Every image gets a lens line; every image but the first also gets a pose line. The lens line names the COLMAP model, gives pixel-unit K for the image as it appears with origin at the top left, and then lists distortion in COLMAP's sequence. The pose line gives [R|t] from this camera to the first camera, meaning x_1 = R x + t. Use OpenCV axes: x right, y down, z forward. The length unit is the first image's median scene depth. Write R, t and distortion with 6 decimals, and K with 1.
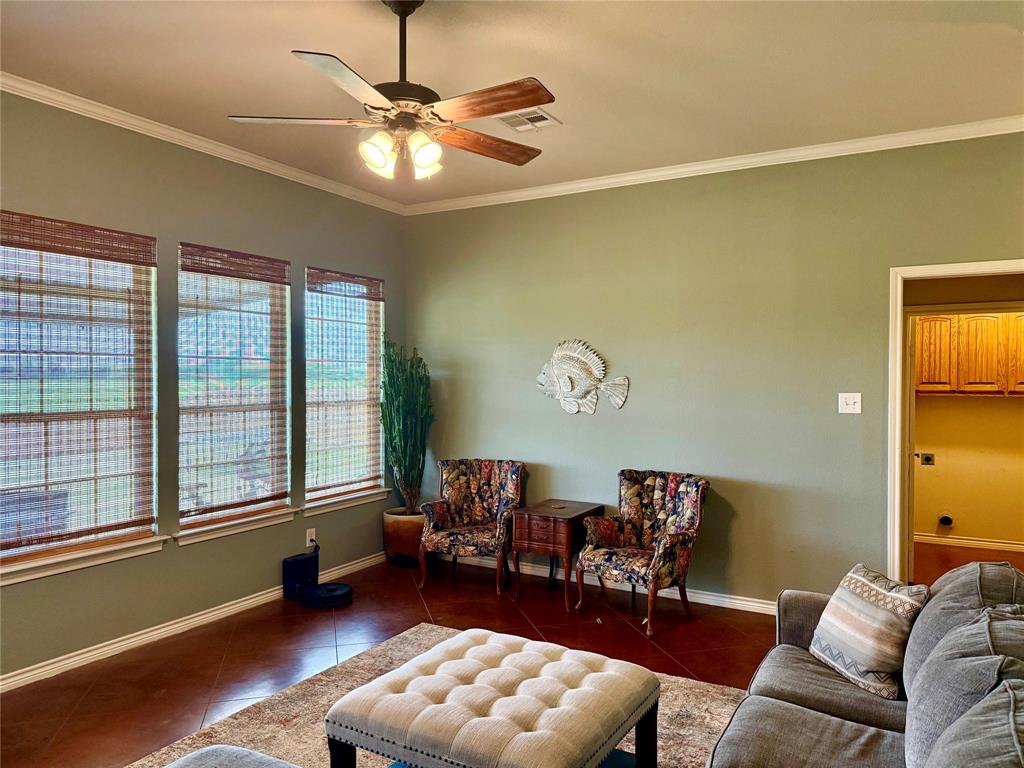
lens RADIAL K [[724.0, 0, 517.2], [0, 724.0, 387.4], [0, 0, 1]] dist [0.046835, -0.055672]
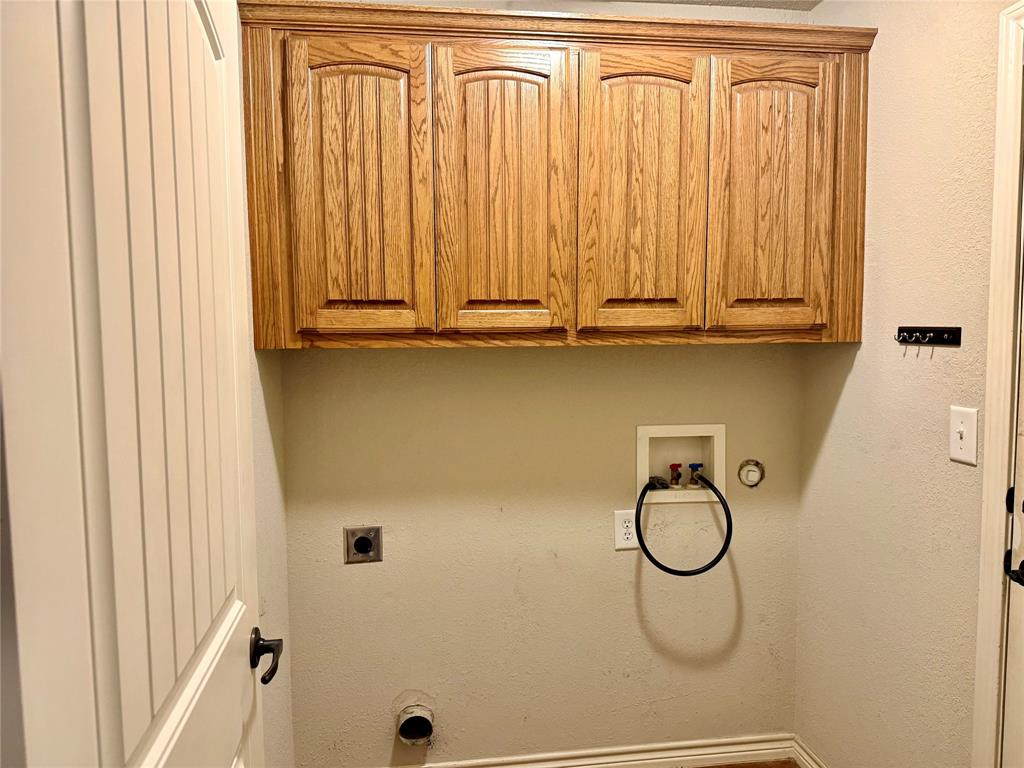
lens RADIAL K [[724.0, 0, 513.0], [0, 724.0, 379.6], [0, 0, 1]] dist [0.046835, -0.055672]
pose [[0.812981, -0.049072, 0.580219, 0.457626], [0.015894, 0.997941, 0.062131, 0.007105], [-0.582073, -0.041289, 0.812087, 0.745803]]
